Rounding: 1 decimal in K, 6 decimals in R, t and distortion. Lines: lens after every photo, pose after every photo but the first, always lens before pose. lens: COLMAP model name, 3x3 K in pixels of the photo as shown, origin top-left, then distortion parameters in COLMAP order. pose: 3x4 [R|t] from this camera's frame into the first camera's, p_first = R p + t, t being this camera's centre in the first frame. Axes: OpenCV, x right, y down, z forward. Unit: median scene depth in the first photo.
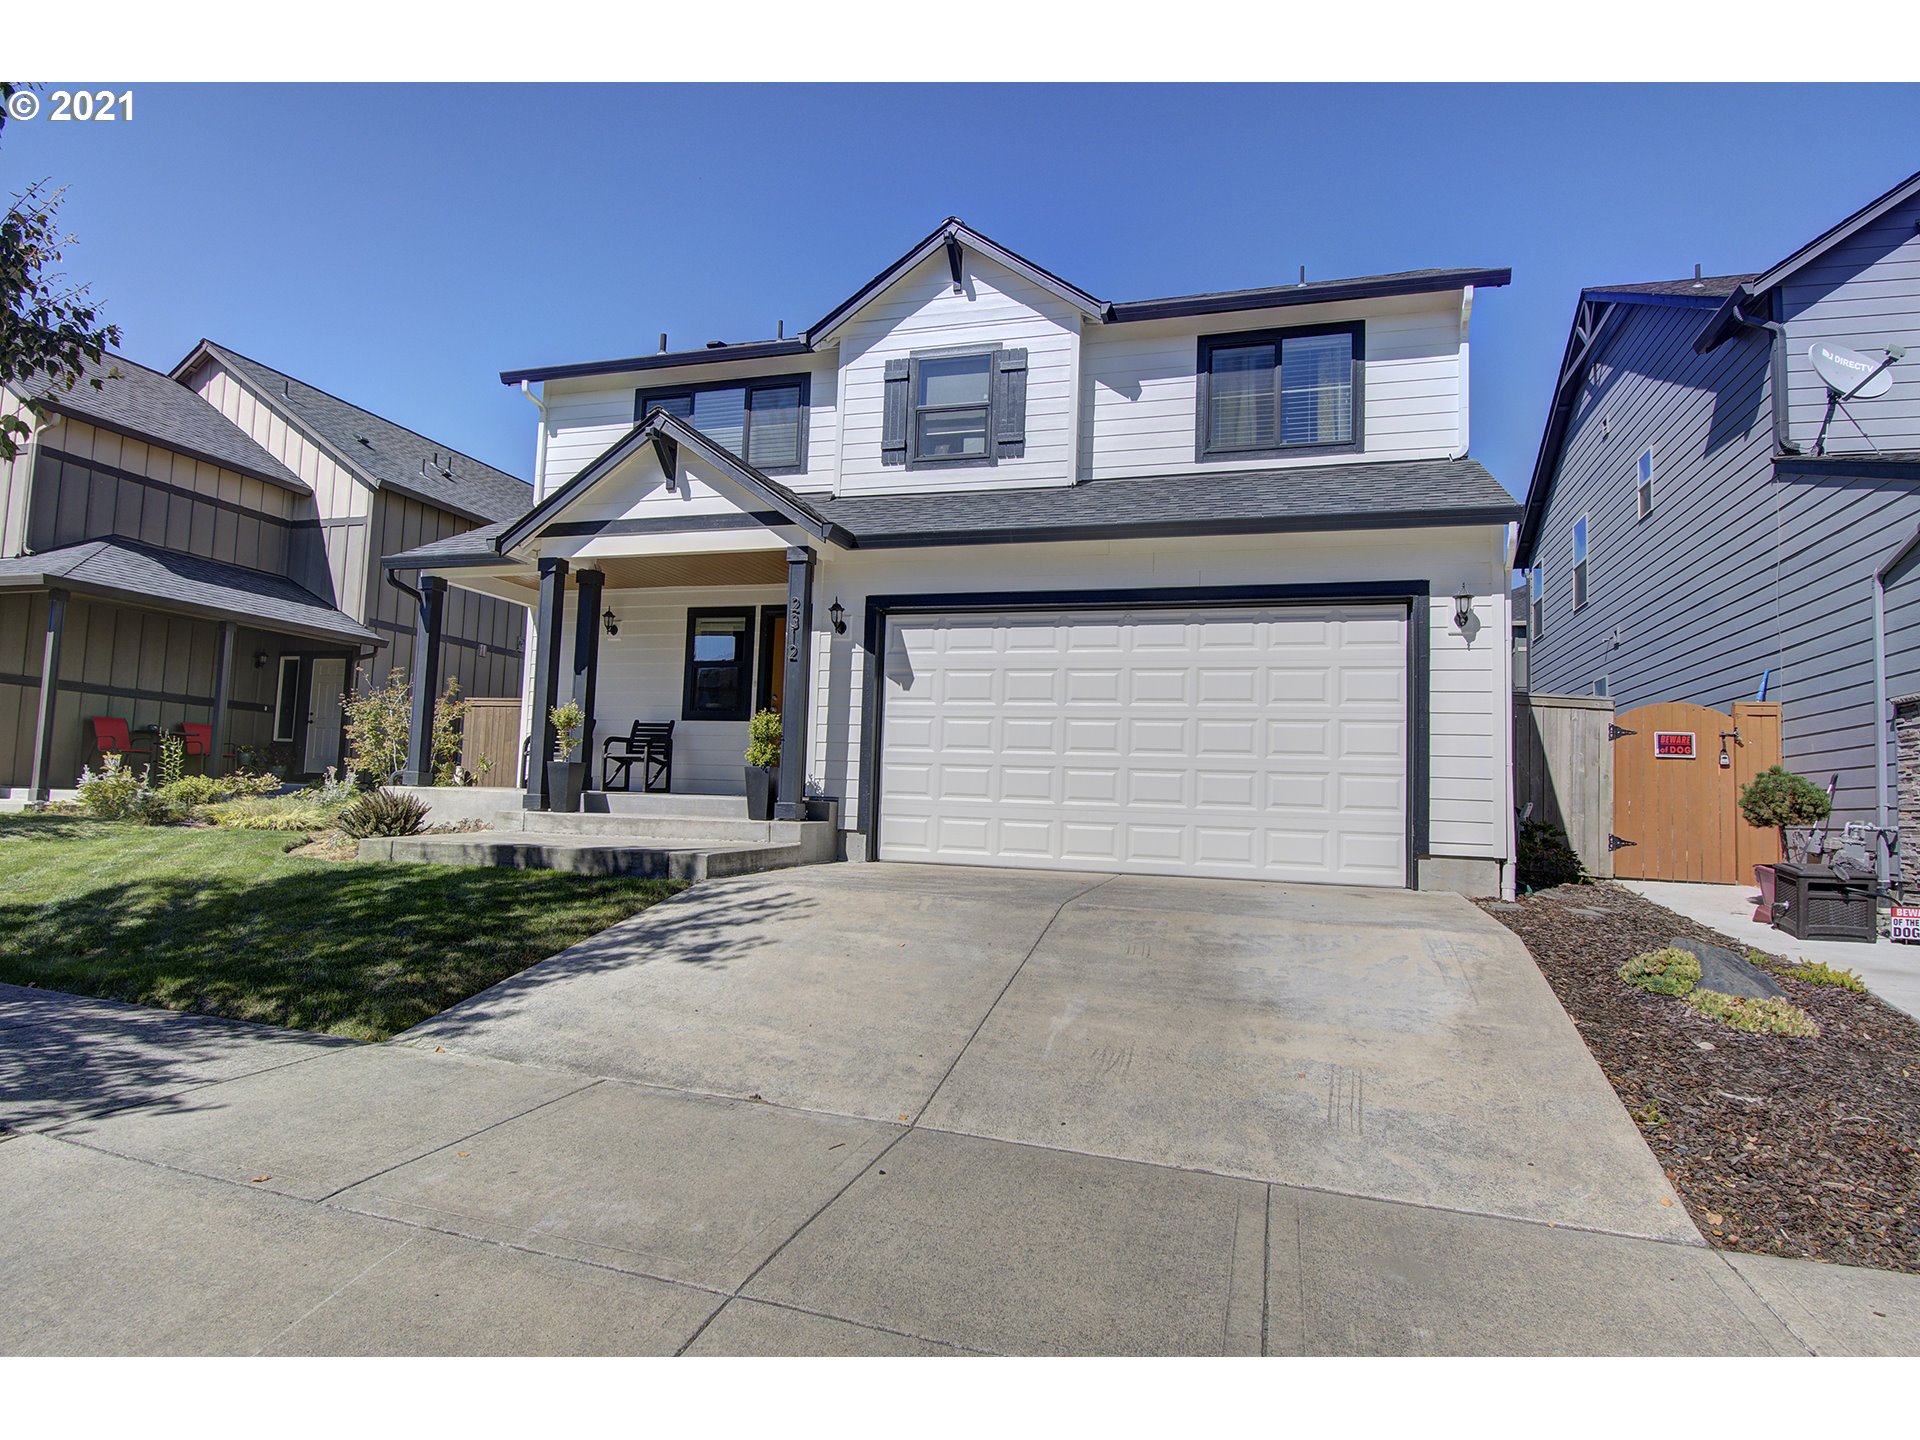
lens RADIAL K [[1149.8, 0, 883.4], [0, 1149.8, 714.1], [0, 0, 1]] dist [0.017930, -0.035523]
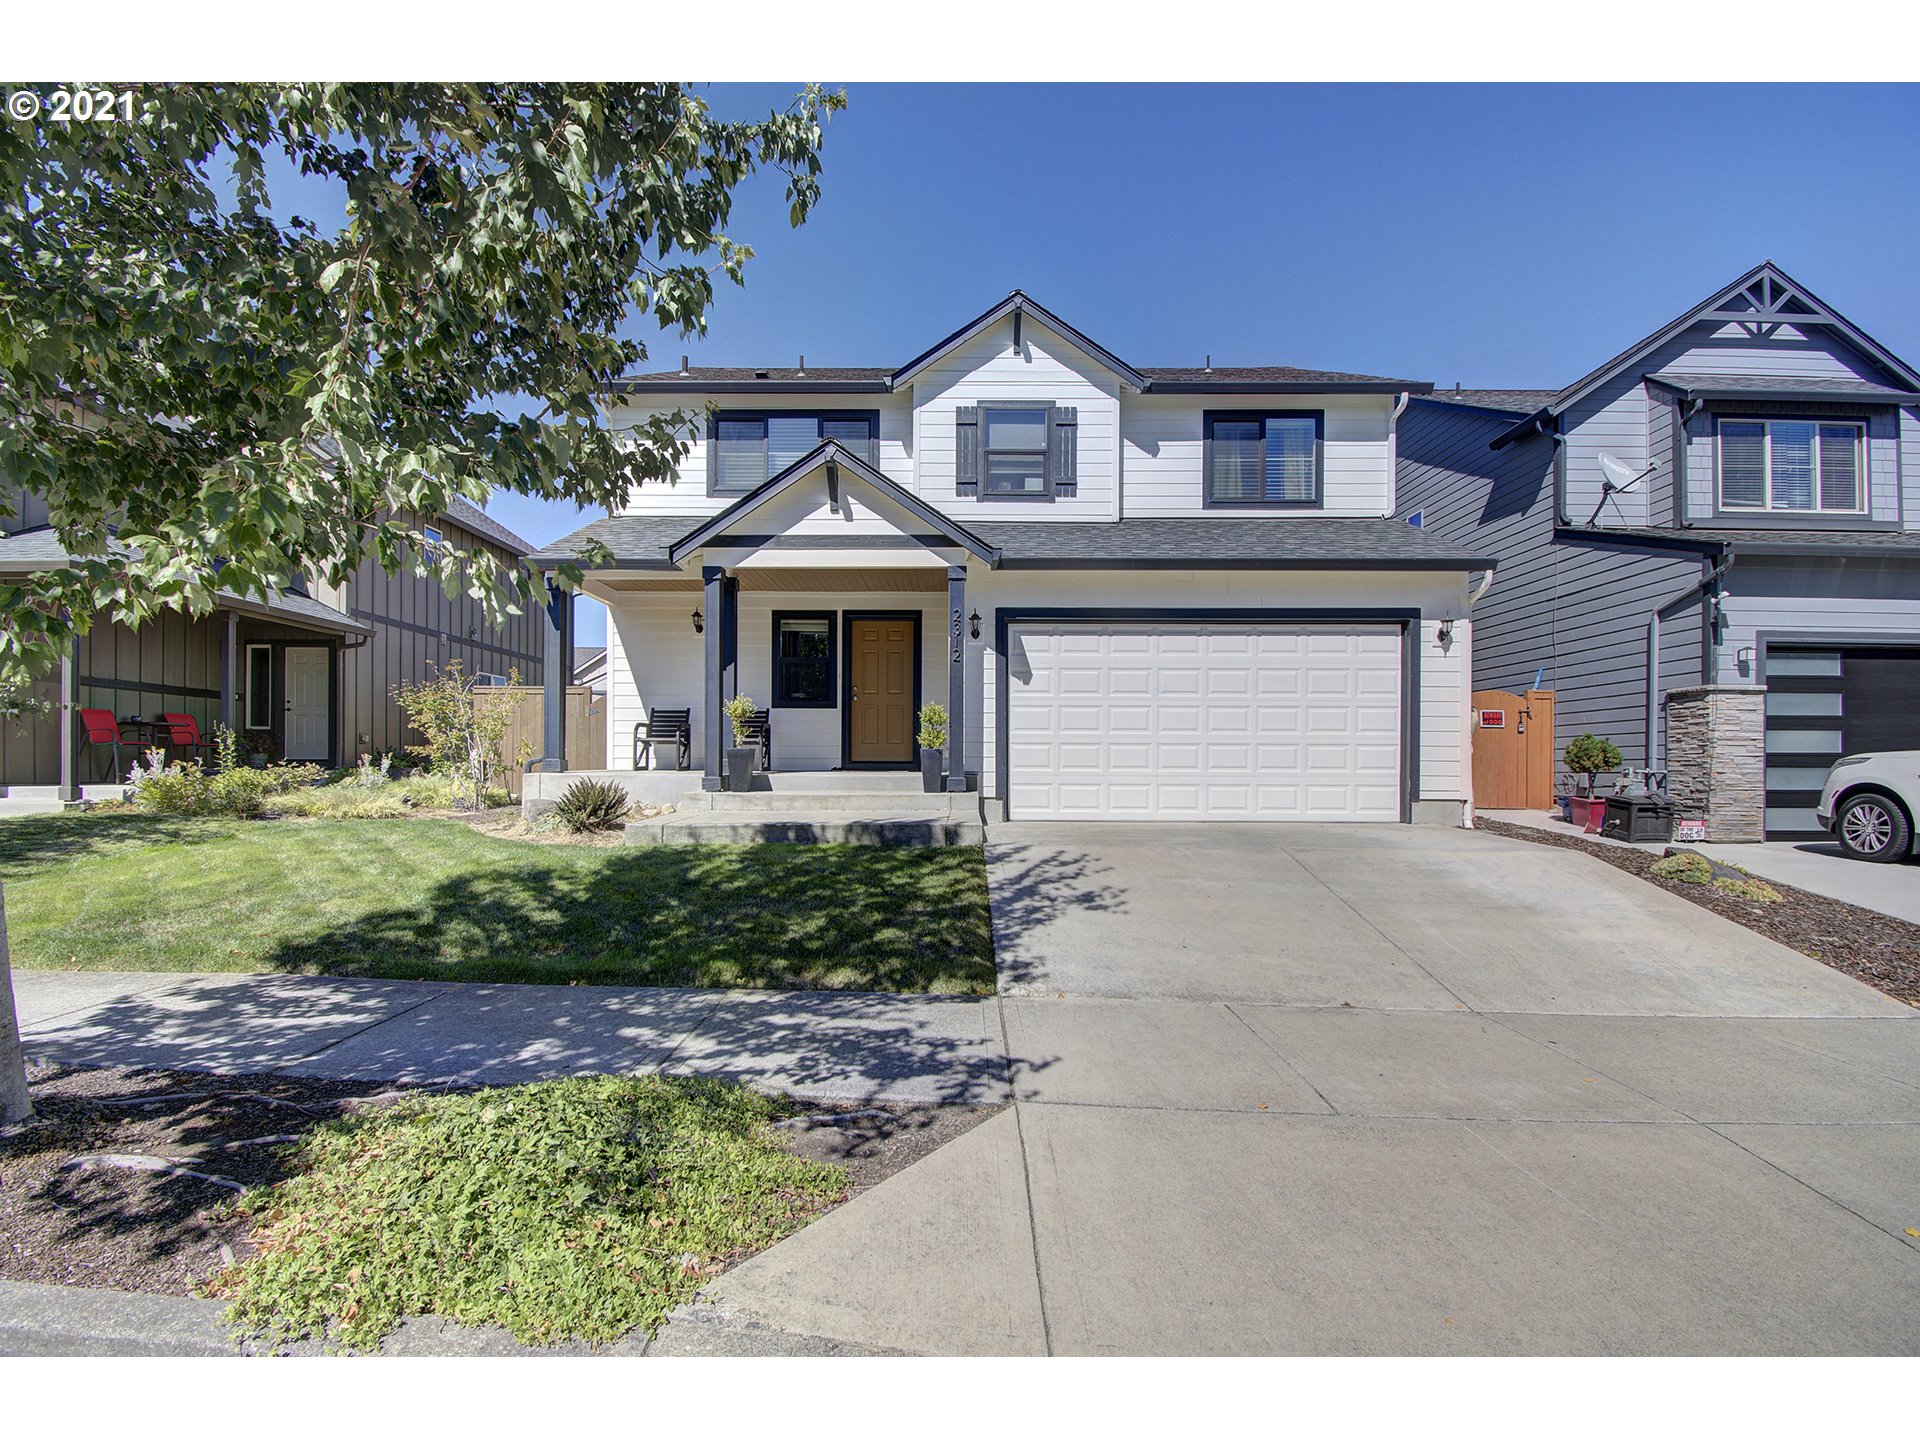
lens RADIAL K [[947.9, 0, 919.1], [0, 947.9, 772.3], [0, 0, 1]] dist [0.019624, -0.027448]
pose [[0.950264, -0.032869, 0.309707, -0.384285], [0.005297, 0.995977, 0.089451, -0.017409], [-0.311401, -0.083361, 0.946615, 0.046930]]
